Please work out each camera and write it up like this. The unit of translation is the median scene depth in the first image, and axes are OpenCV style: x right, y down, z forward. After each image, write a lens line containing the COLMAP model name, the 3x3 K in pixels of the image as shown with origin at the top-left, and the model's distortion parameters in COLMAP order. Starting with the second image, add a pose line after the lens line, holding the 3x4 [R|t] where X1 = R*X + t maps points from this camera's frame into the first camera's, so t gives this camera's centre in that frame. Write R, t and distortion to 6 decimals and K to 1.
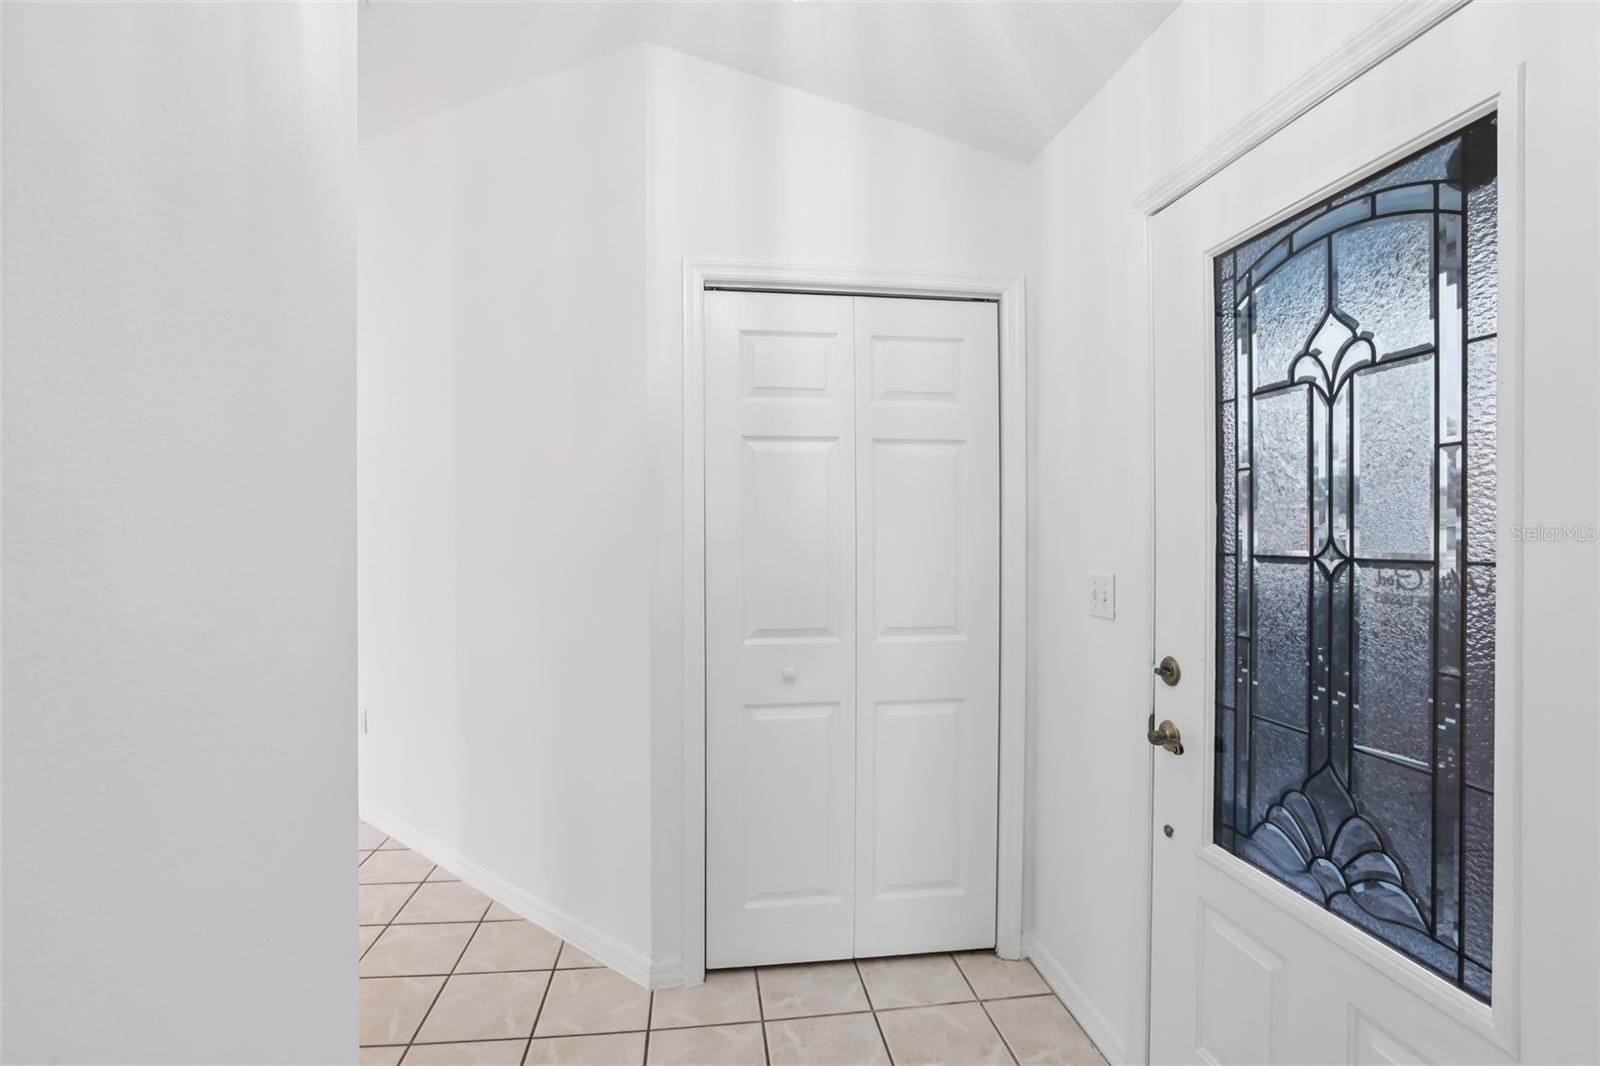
lens RADIAL K [[729.6, 0, 797.4], [0, 729.6, 538.1], [0, 0, 1]] dist [-0.038727, 0.009656]
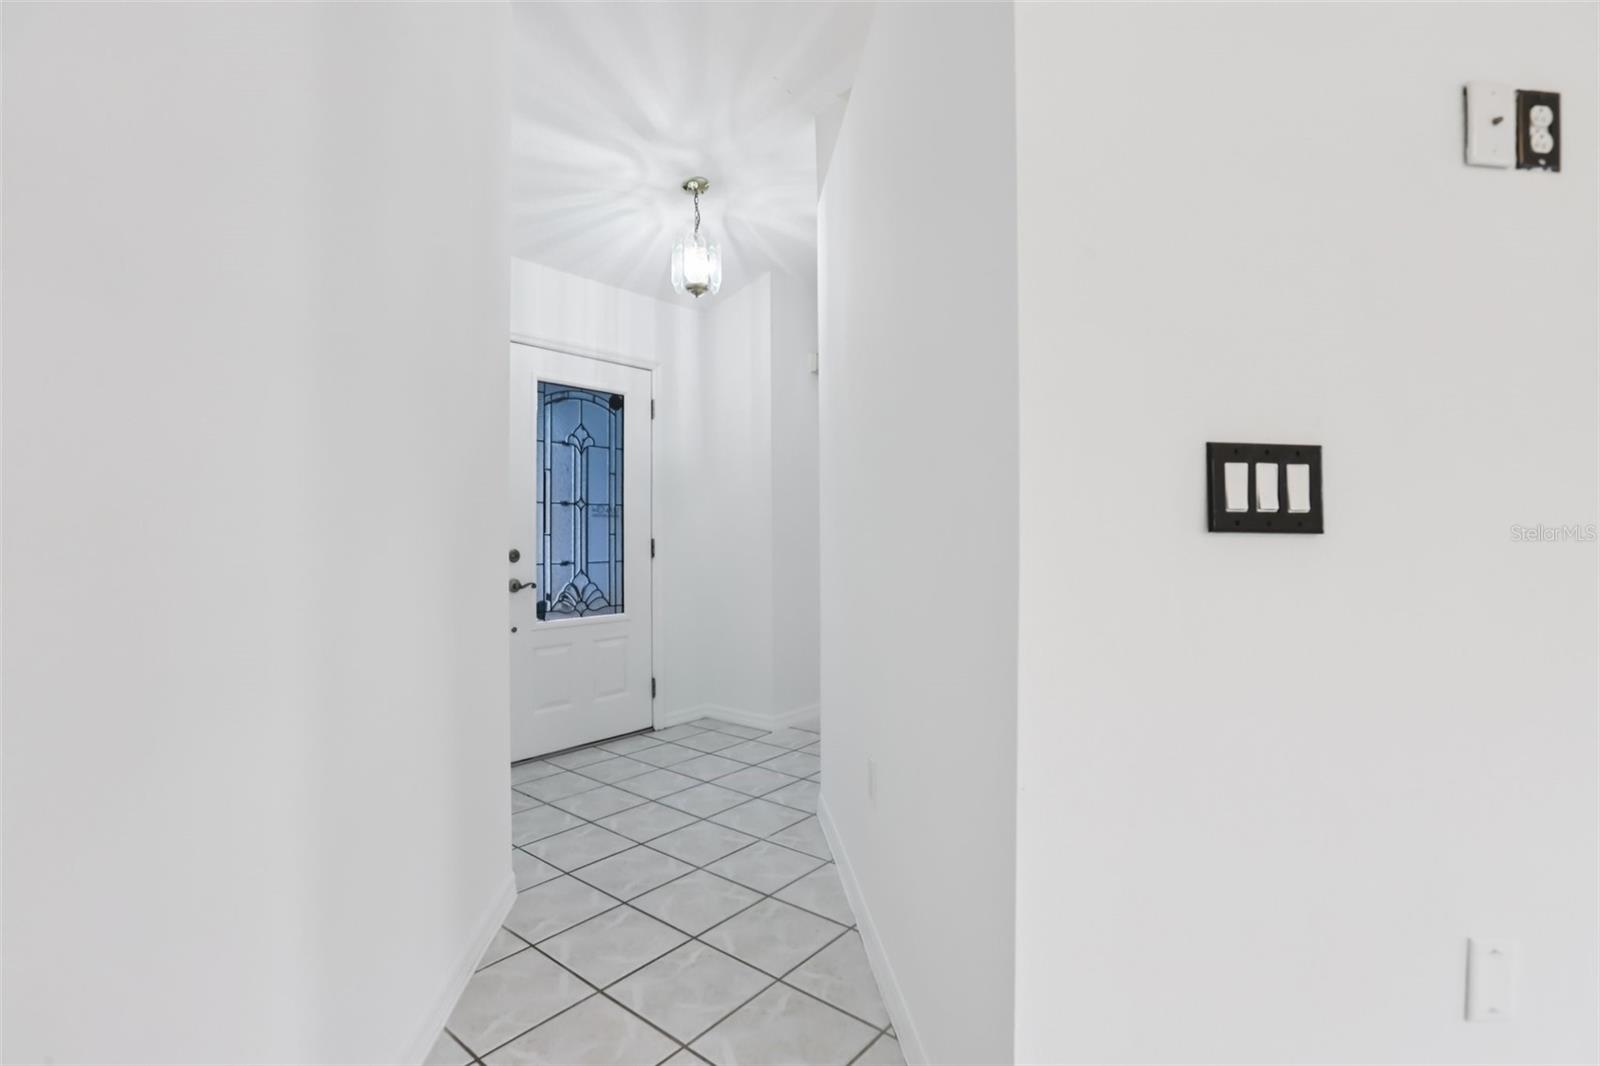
lens RADIAL K [[729.6, 0, 799.6], [0, 729.6, 534.2], [0, 0, 1]] dist [-0.038727, 0.009656]
pose [[-0.688310, 0.002405, 0.725413, -2.173714], [0.006816, 0.999972, 0.003152, 0.154148], [-0.725385, 0.007114, -0.688307, 2.453367]]
